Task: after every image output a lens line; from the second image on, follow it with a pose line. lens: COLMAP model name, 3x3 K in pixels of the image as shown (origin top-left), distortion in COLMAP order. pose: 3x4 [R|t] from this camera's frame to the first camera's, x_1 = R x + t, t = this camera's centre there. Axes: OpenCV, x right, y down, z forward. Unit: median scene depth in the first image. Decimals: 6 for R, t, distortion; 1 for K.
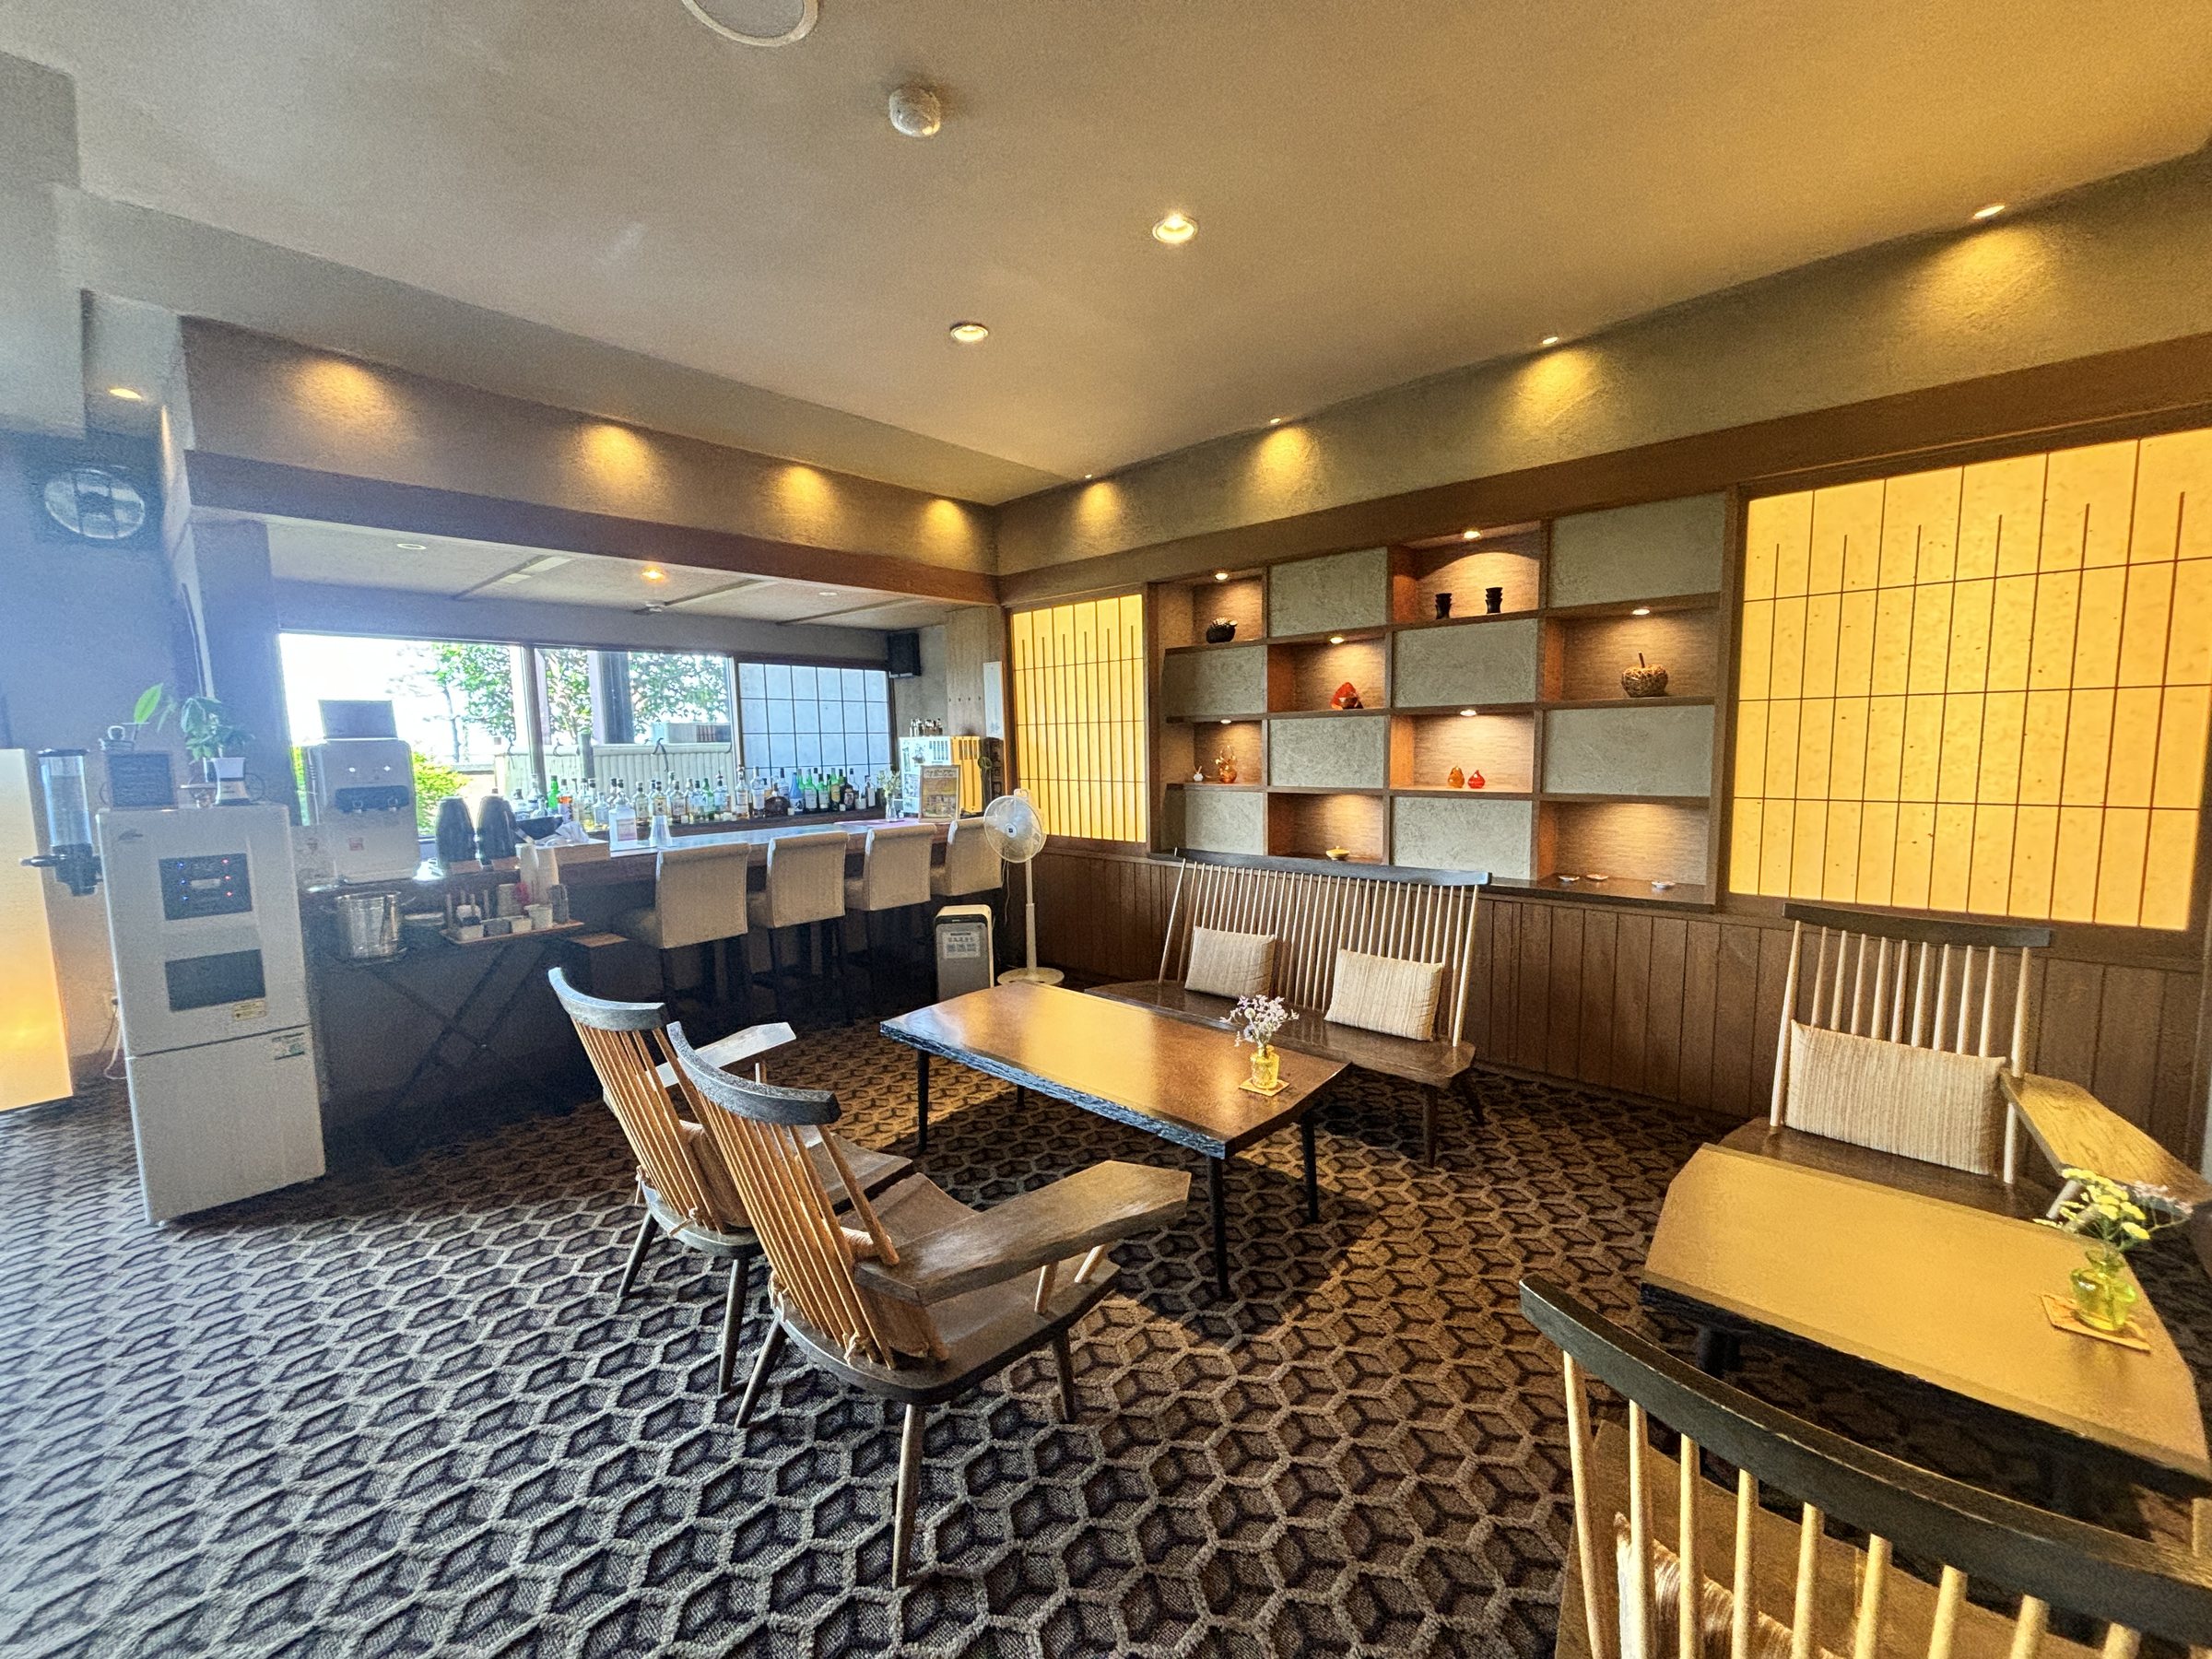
lens RADIAL K [[874.6, 0, 1121.6], [0, 874.6, 840.5], [0, 0, 1]] dist [-0.013636, -0.000091]
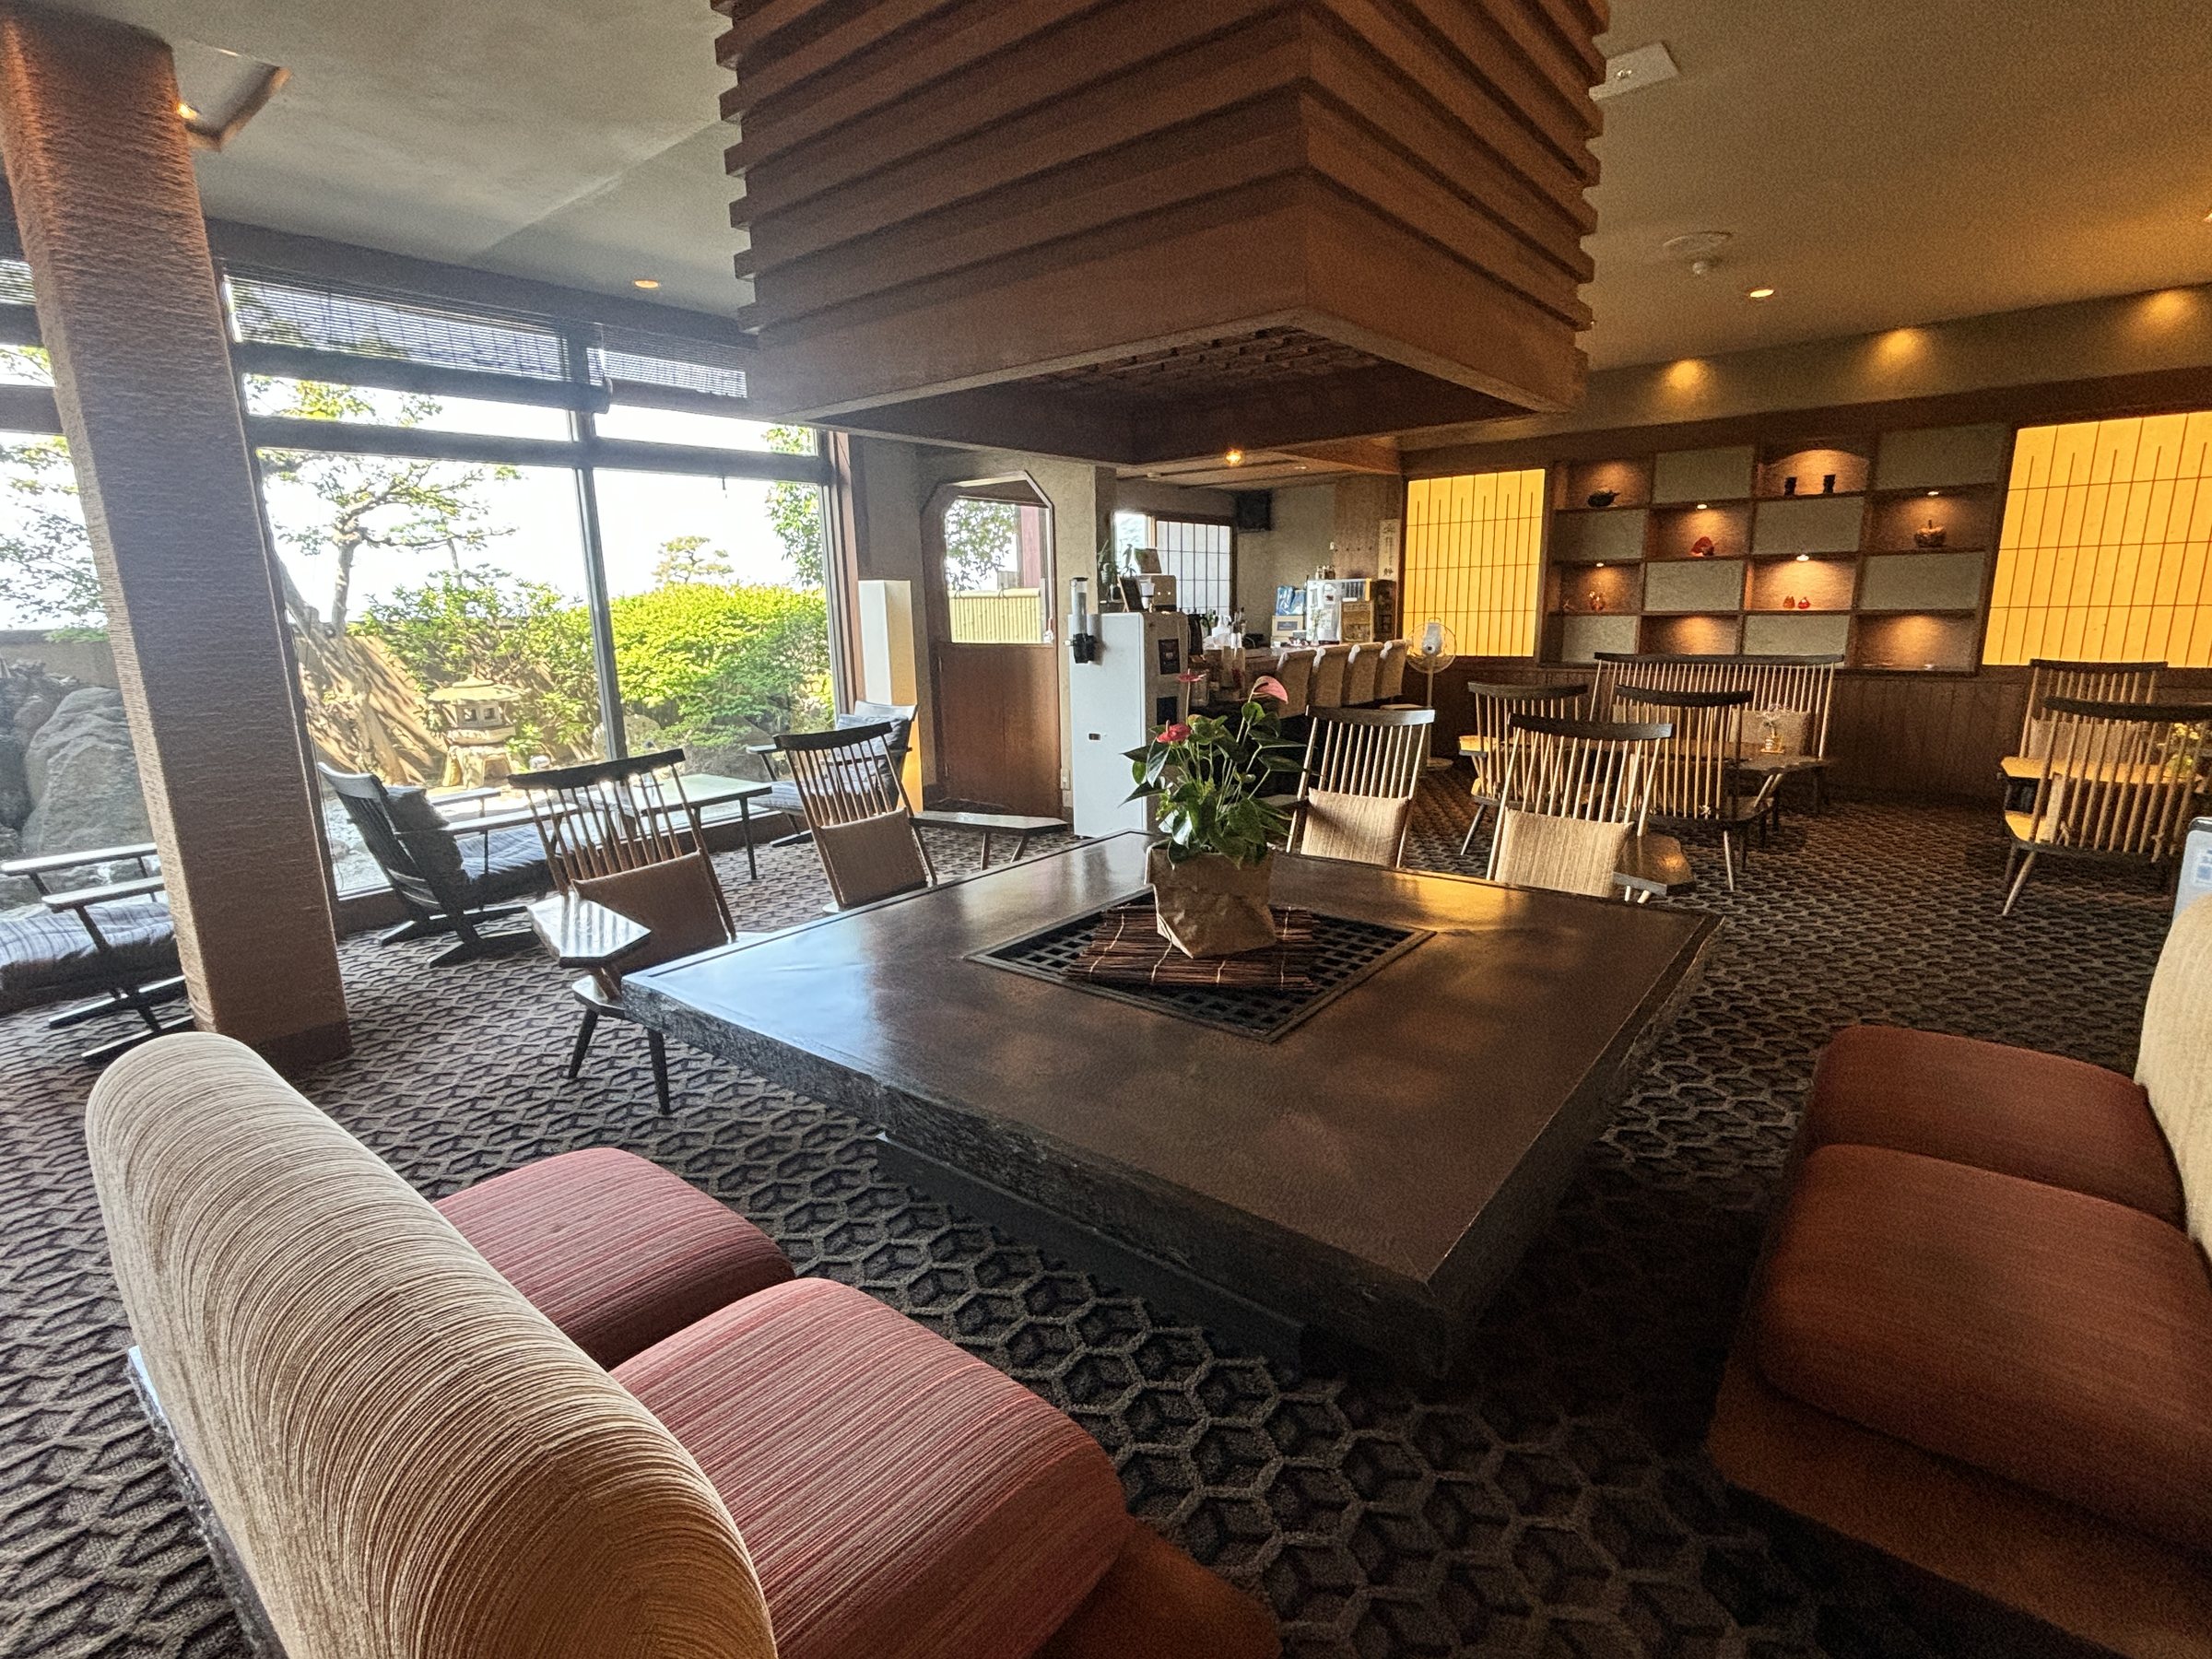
lens RADIAL K [[1086.0, 0, 1115.8], [0, 1086.0, 840.4], [0, 0, 1]] dist [-0.000077, 0.002317]
pose [[0.999648, -0.008884, 0.024980, -0.826006], [0.006252, 0.994607, 0.103526, 0.134319], [-0.025765, -0.103333, 0.994313, -0.869657]]
